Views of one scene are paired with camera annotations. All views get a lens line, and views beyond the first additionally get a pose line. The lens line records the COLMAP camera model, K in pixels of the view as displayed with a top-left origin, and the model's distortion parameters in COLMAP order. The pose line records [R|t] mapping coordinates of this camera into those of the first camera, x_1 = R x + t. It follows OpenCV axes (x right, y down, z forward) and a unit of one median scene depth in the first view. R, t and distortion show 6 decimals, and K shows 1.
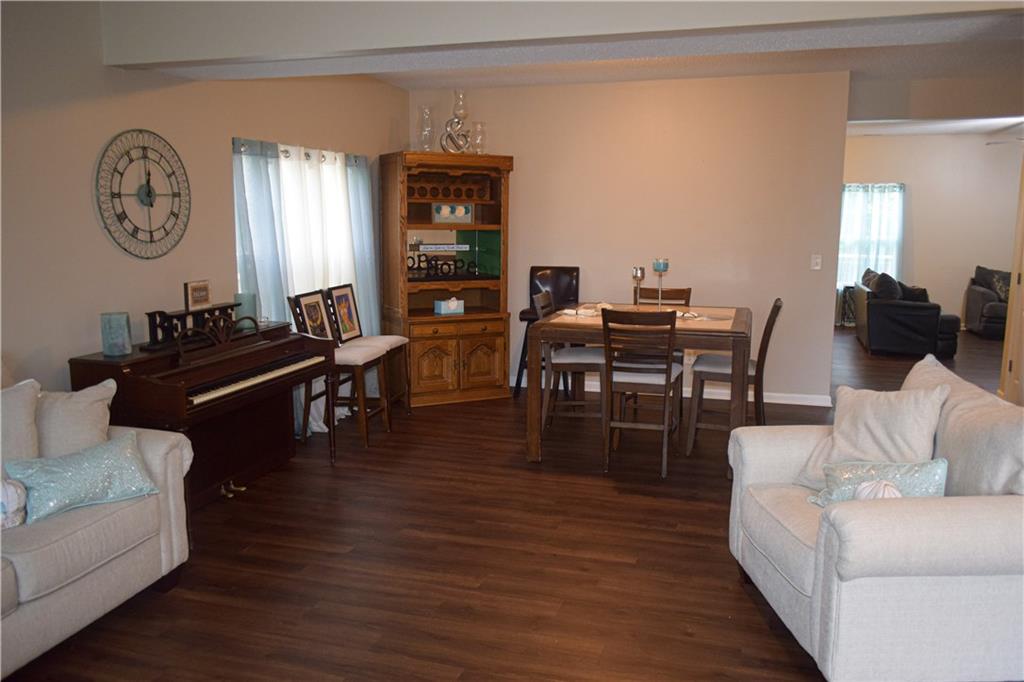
lens RADIAL K [[804.5, 0, 515.8], [0, 804.5, 342.7], [0, 0, 1]] dist [-0.005578, 0.004744]
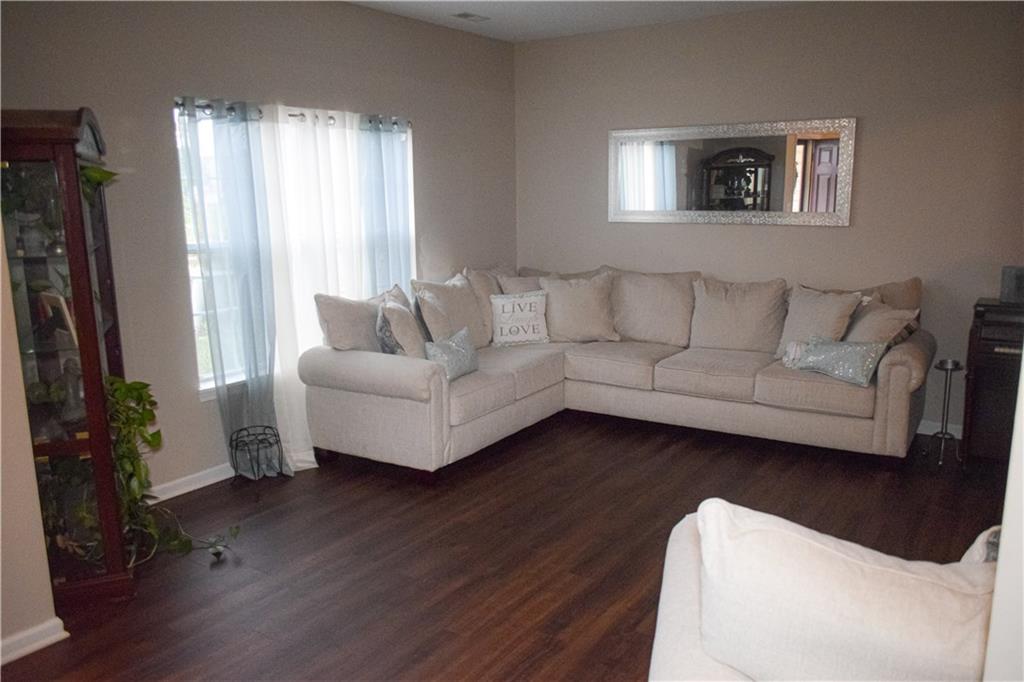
lens RADIAL K [[790.8, 0, 513.9], [0, 790.8, 344.6], [0, 0, 1]] dist [-0.011075, 0.002013]
pose [[-0.303724, 0.183457, -0.934931, 0.719412], [-0.138892, 0.962278, 0.233944, -0.083103], [0.942582, 0.200909, -0.266786, 0.568935]]
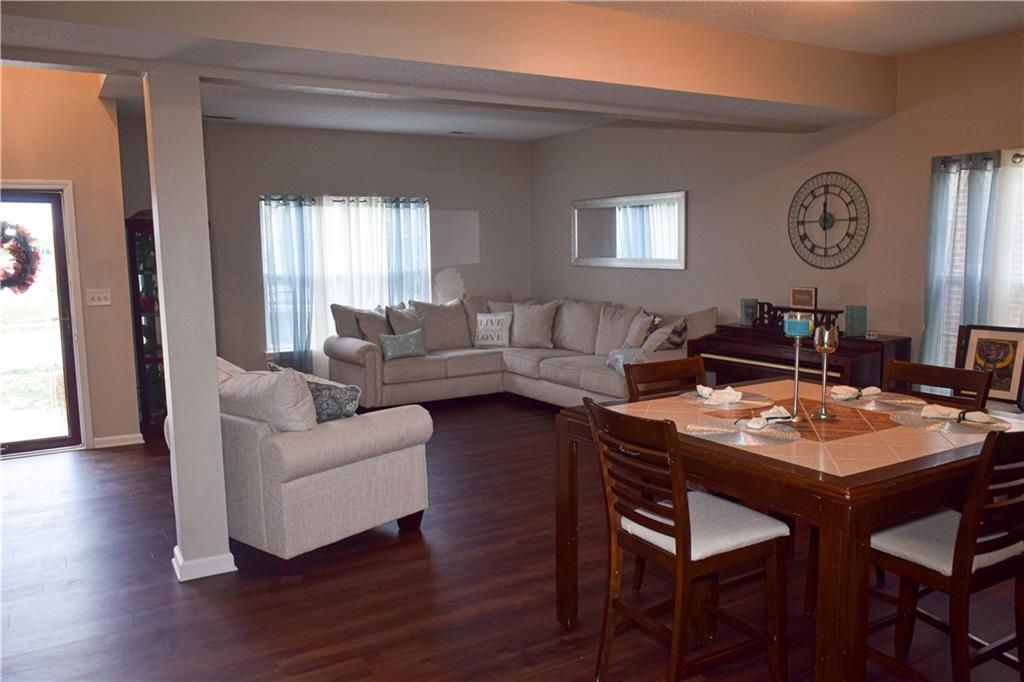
lens RADIAL K [[804.5, 0, 515.8], [0, 804.5, 342.7], [0, 0, 1]] dist [-0.005578, 0.004744]
pose [[-0.673704, 0.099115, -0.732324, 0.877192], [-0.102804, 0.968760, 0.225690, -0.235395], [0.731815, 0.227334, -0.642468, 1.520623]]
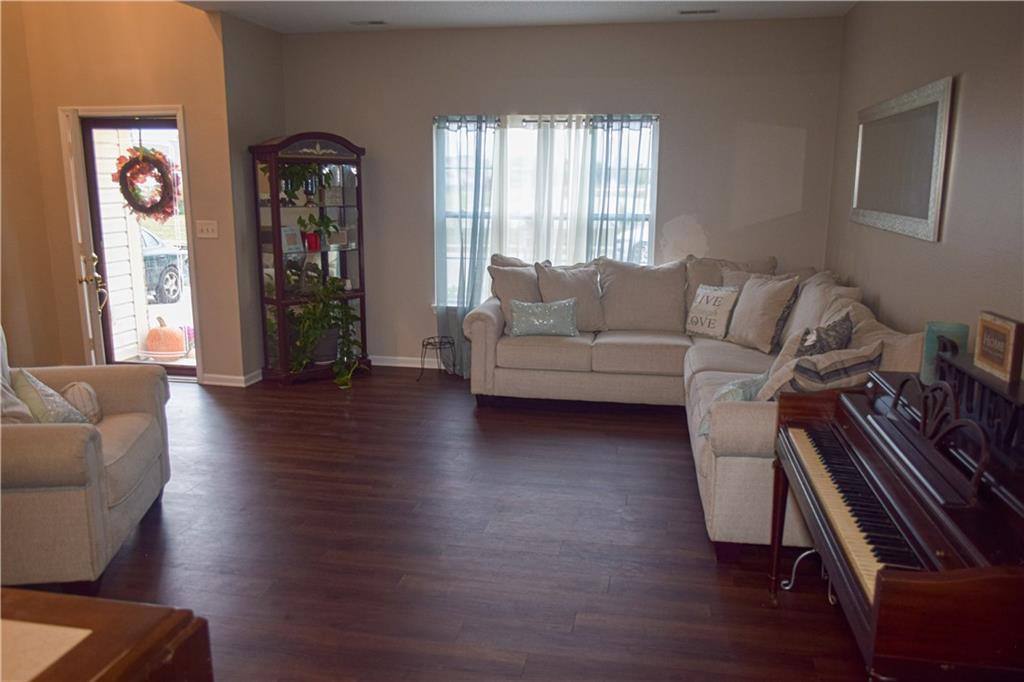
lens RADIAL K [[790.8, 0, 513.9], [0, 790.8, 344.6], [0, 0, 1]] dist [-0.011075, 0.002013]
pose [[-0.994915, 0.013395, -0.099826, -0.068664], [-0.022941, 0.934929, 0.354093, -0.217004], [0.098073, 0.354583, -0.929867, 1.404031]]
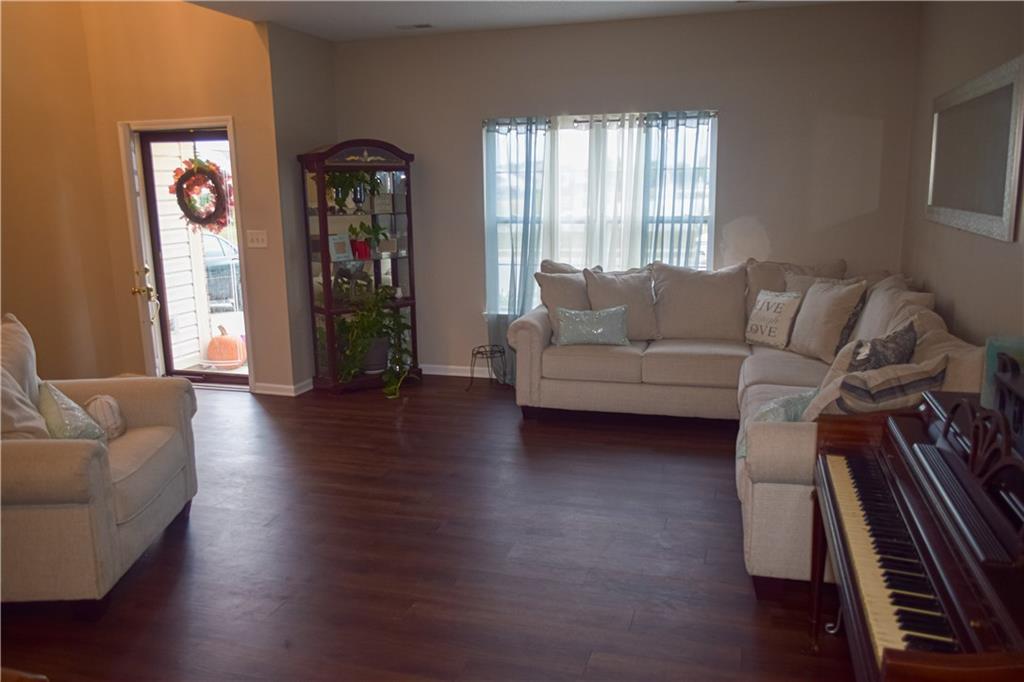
lens RADIAL K [[790.8, 0, 513.9], [0, 790.8, 344.6], [0, 0, 1]] dist [-0.011075, 0.002013]
pose [[-0.999873, 0.014239, 0.007105, -0.131906], [0.015825, 0.936624, 0.349978, -0.209115], [-0.001671, 0.350047, -0.936731, 1.360000]]
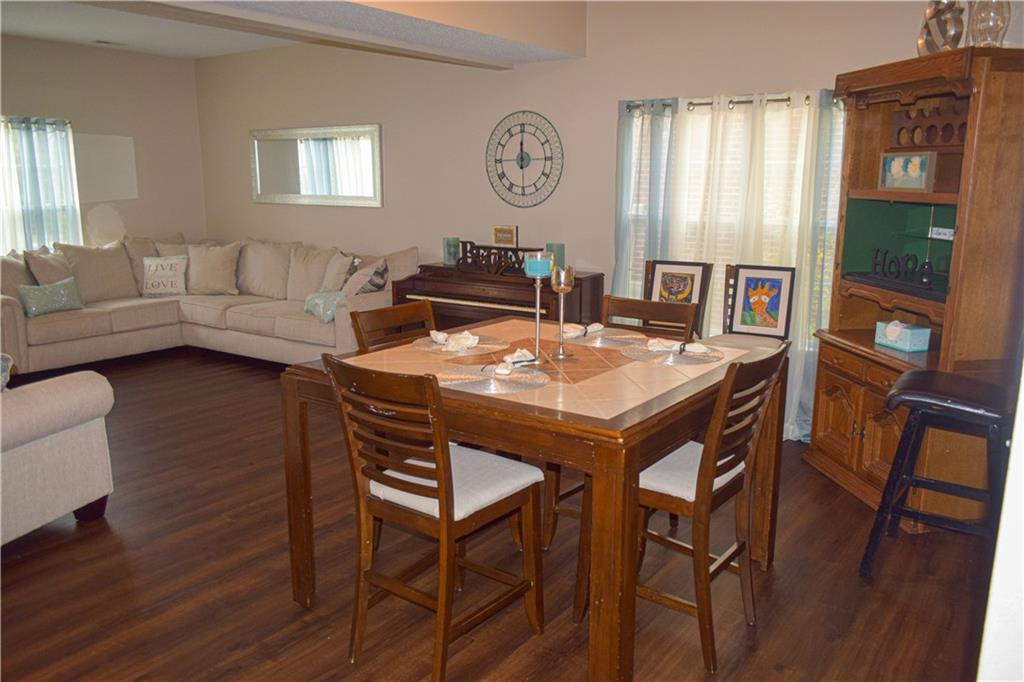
lens RADIAL K [[804.5, 0, 515.8], [0, 804.5, 342.7], [0, 0, 1]] dist [-0.005578, 0.004744]
pose [[-0.330200, 0.185184, -0.925567, 0.849028], [-0.153428, 0.956996, 0.246208, -0.220134], [0.931358, 0.223306, -0.287588, 1.442574]]
